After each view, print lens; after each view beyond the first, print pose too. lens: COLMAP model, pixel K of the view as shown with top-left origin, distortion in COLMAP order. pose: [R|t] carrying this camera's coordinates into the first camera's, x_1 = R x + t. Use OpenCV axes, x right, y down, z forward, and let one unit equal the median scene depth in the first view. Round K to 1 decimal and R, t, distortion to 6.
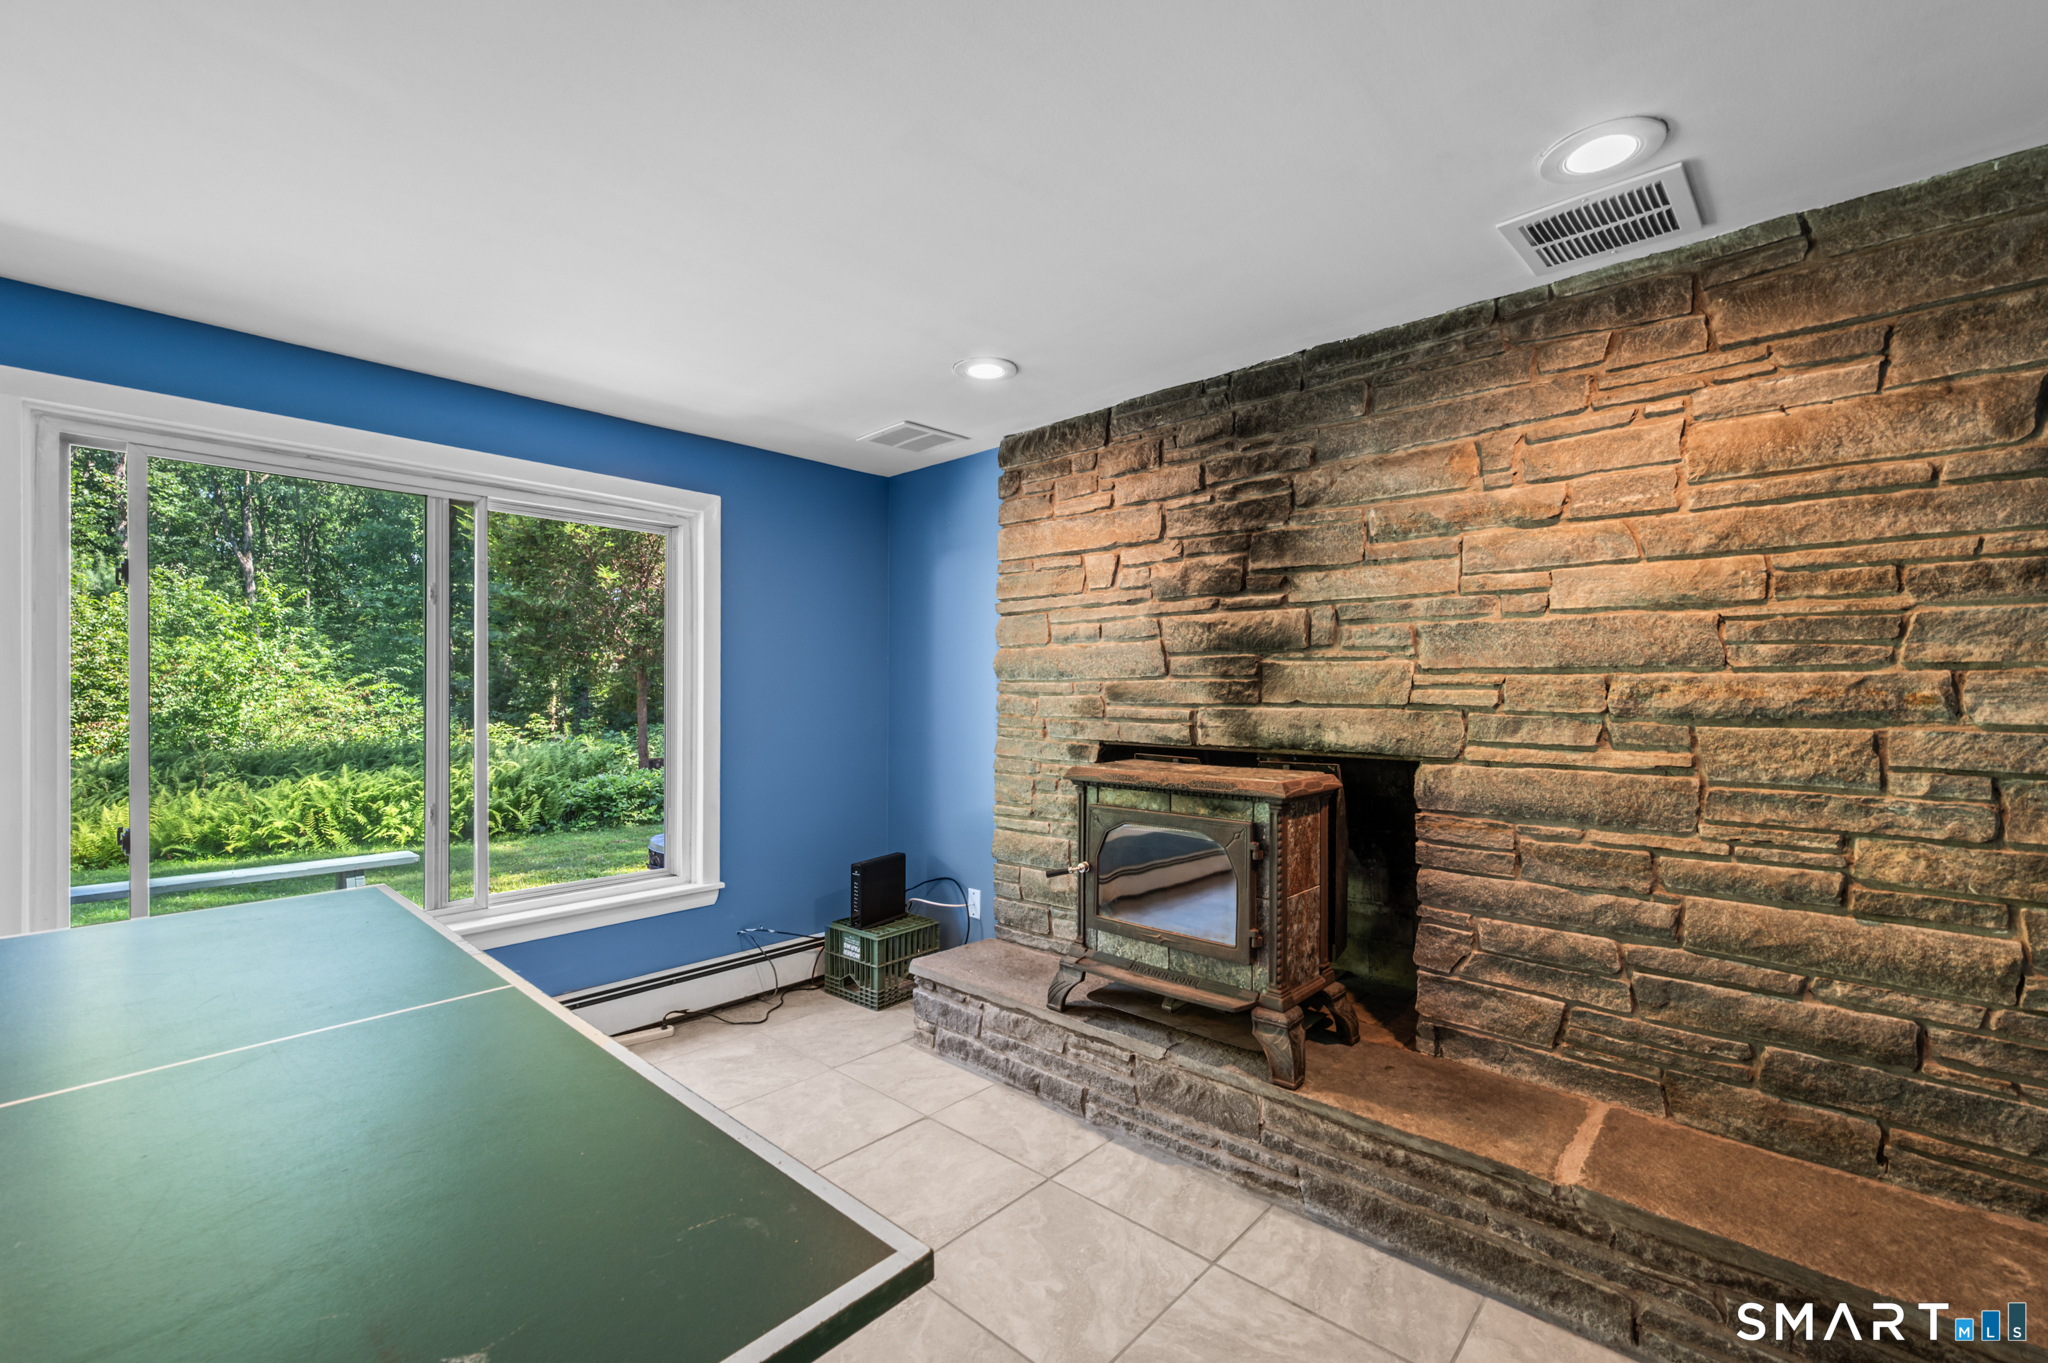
lens RADIAL K [[846.3, 0, 1024.0], [0, 846.3, 681.5], [0, 0, 1]] dist [0.000655, 0.000347]
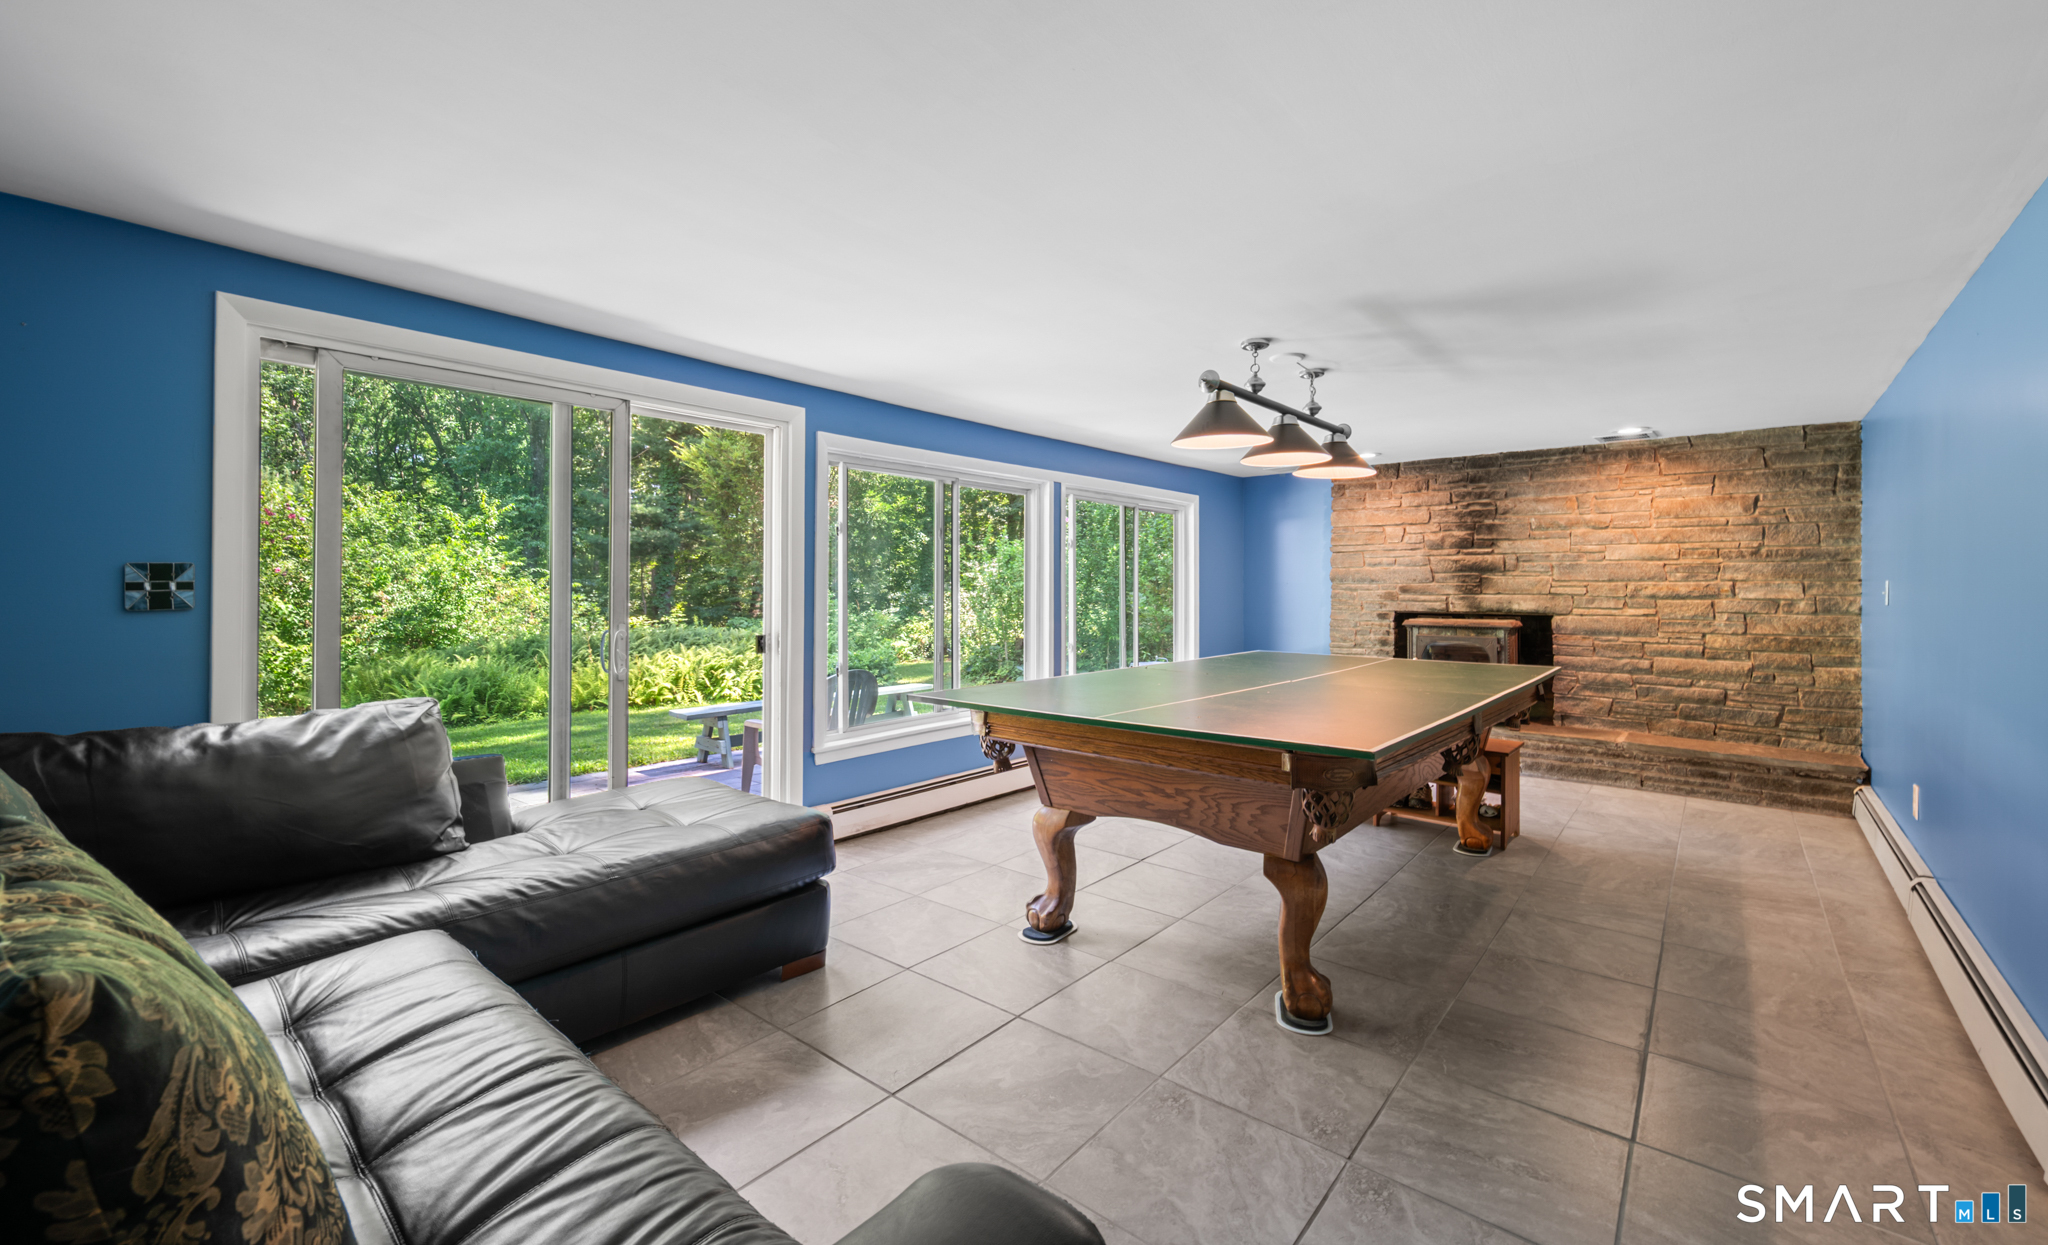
lens RADIAL K [[835.7, 0, 1025.2], [0, 835.7, 569.1], [0, 0, 1]] dist [-0.000454, -0.000107]
pose [[0.999186, -0.001817, 0.040300, -1.384007], [0.002219, 0.999948, -0.009913, -0.028618], [-0.040280, 0.009994, 0.999138, -1.655127]]
